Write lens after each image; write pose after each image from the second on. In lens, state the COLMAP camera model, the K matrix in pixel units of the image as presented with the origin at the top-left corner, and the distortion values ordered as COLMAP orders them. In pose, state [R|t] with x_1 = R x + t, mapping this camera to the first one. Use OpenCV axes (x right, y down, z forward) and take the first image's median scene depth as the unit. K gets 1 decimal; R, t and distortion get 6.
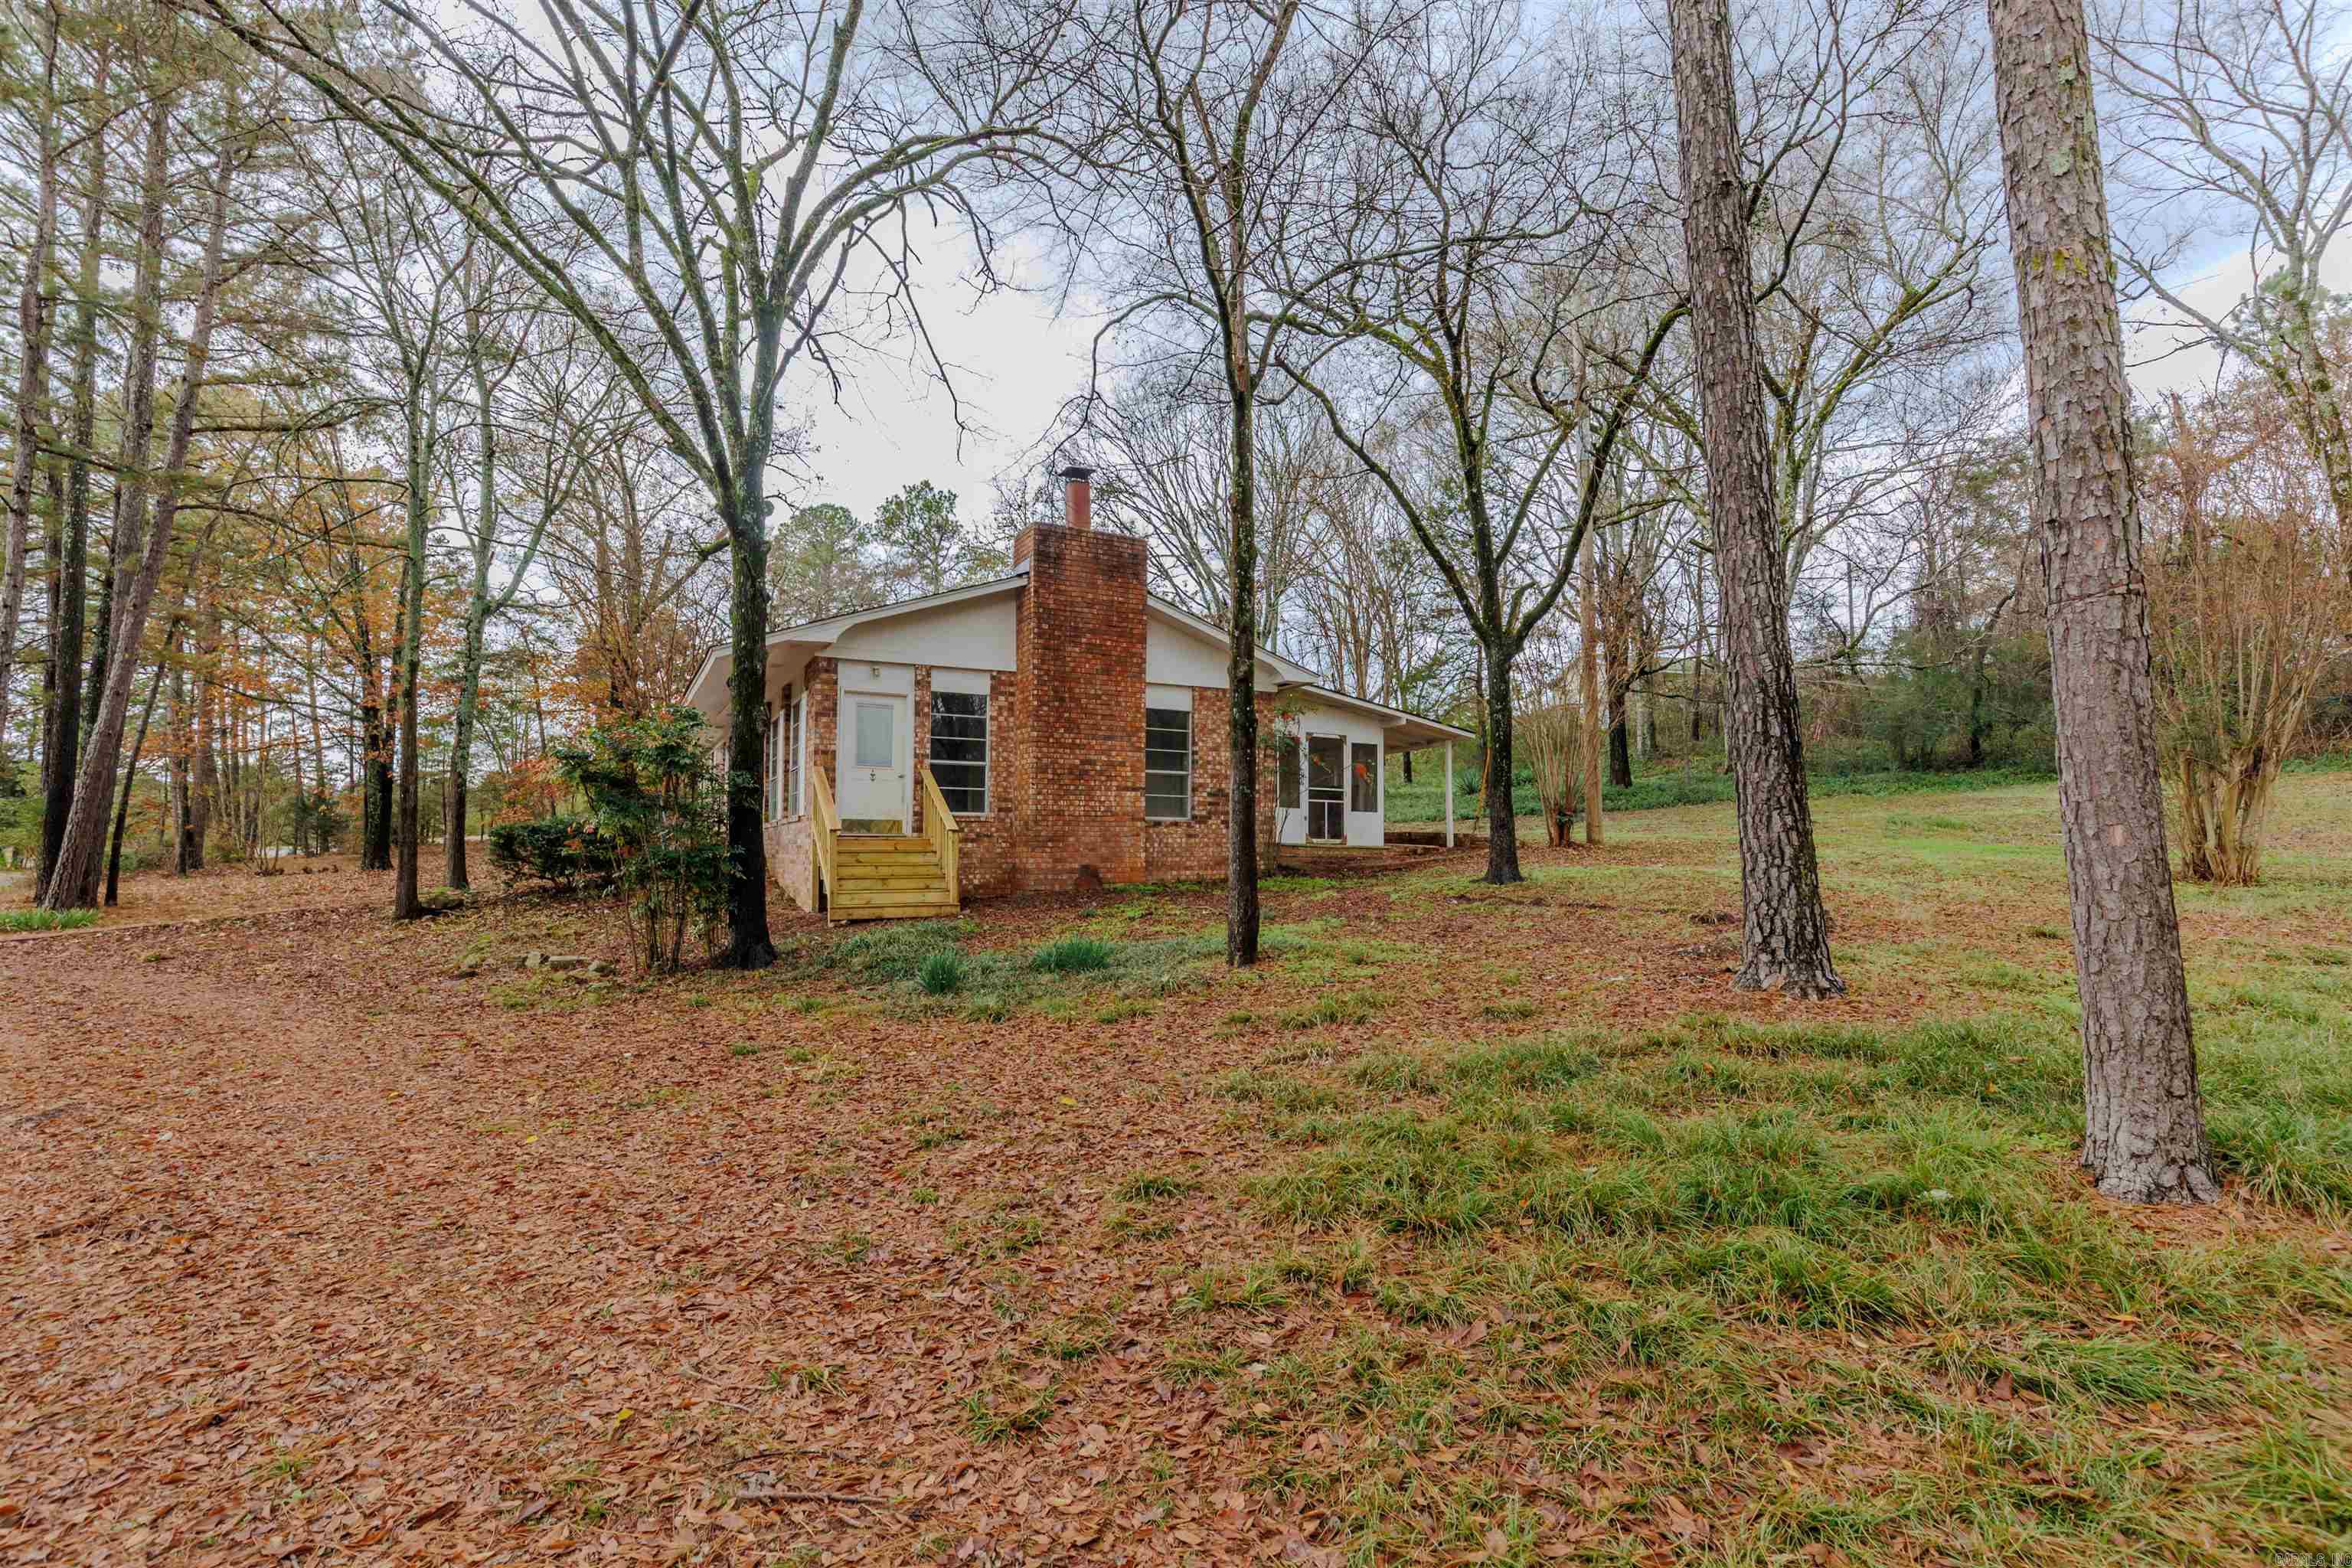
lens RADIAL K [[1064.9, 0, 1169.7], [0, 1064.9, 798.1], [0, 0, 1]] dist [0.002837, -0.000587]
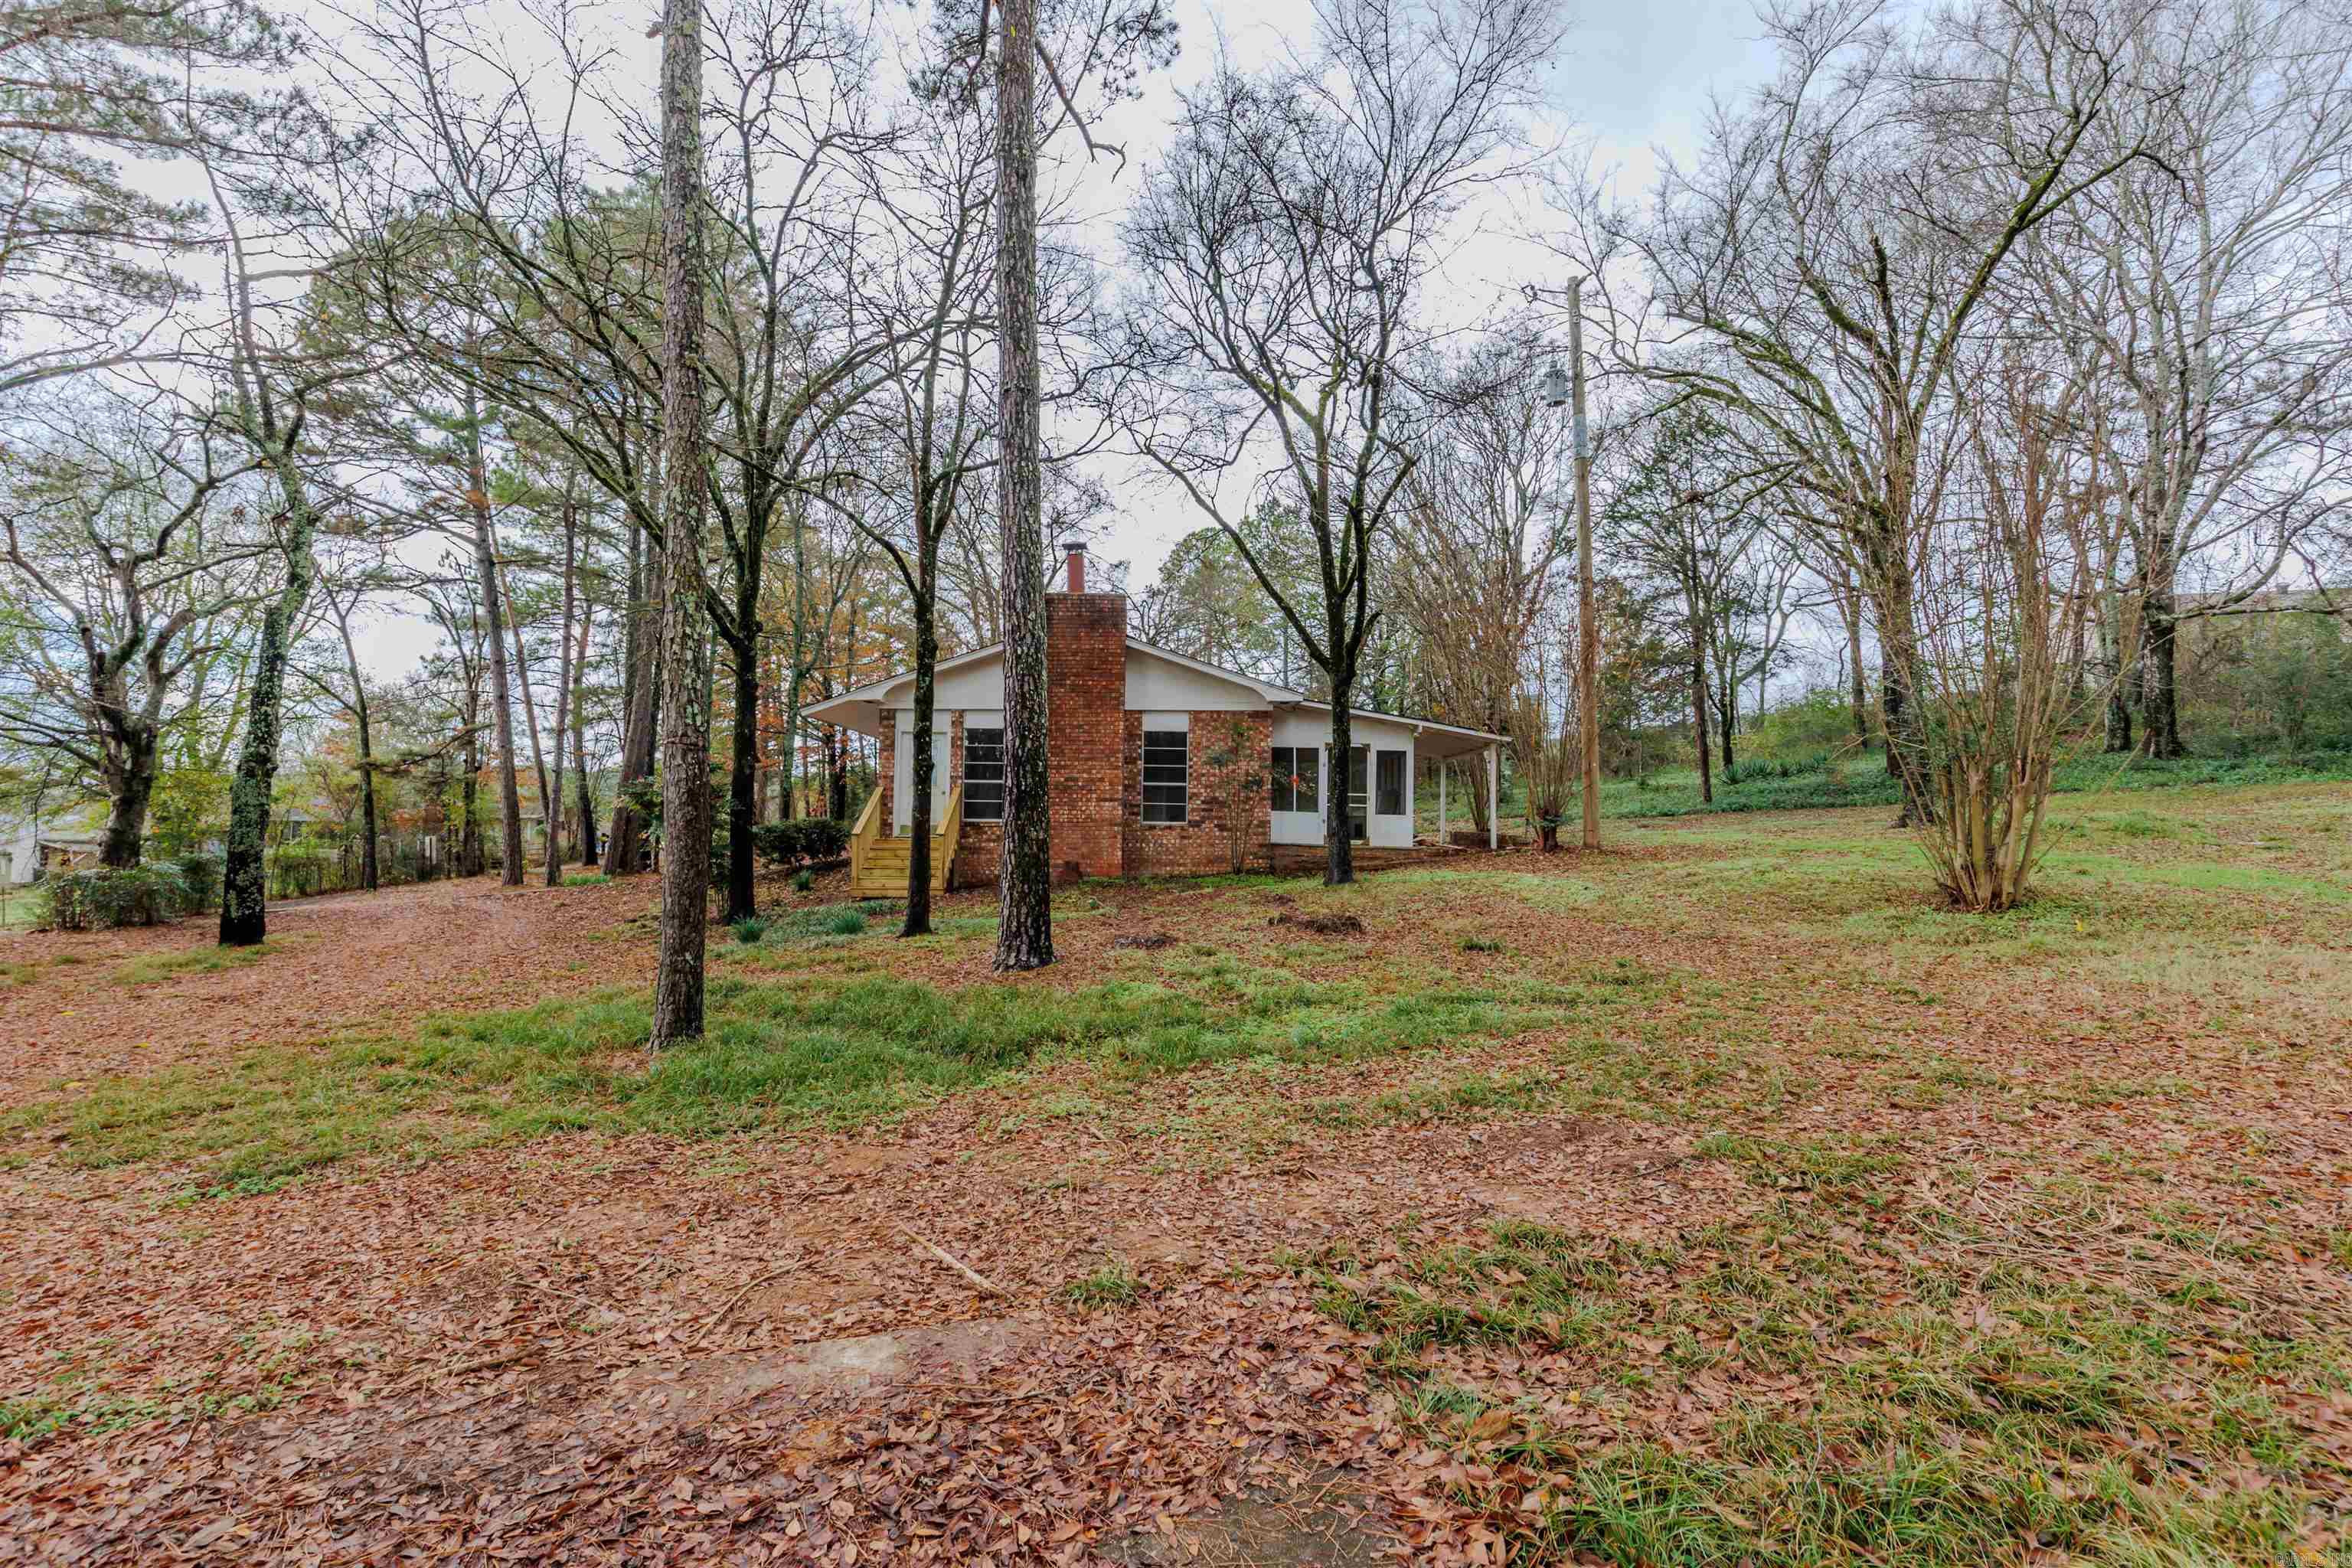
lens RADIAL K [[1064.9, 0, 1173.0], [0, 1064.9, 788.7], [0, 0, 1]] dist [0.002837, -0.000587]
pose [[0.887521, -0.012089, -0.460609, 0.548871], [0.014313, 0.999897, 0.001337, -0.020407], [0.460545, -0.007780, 0.887602, -0.057476]]
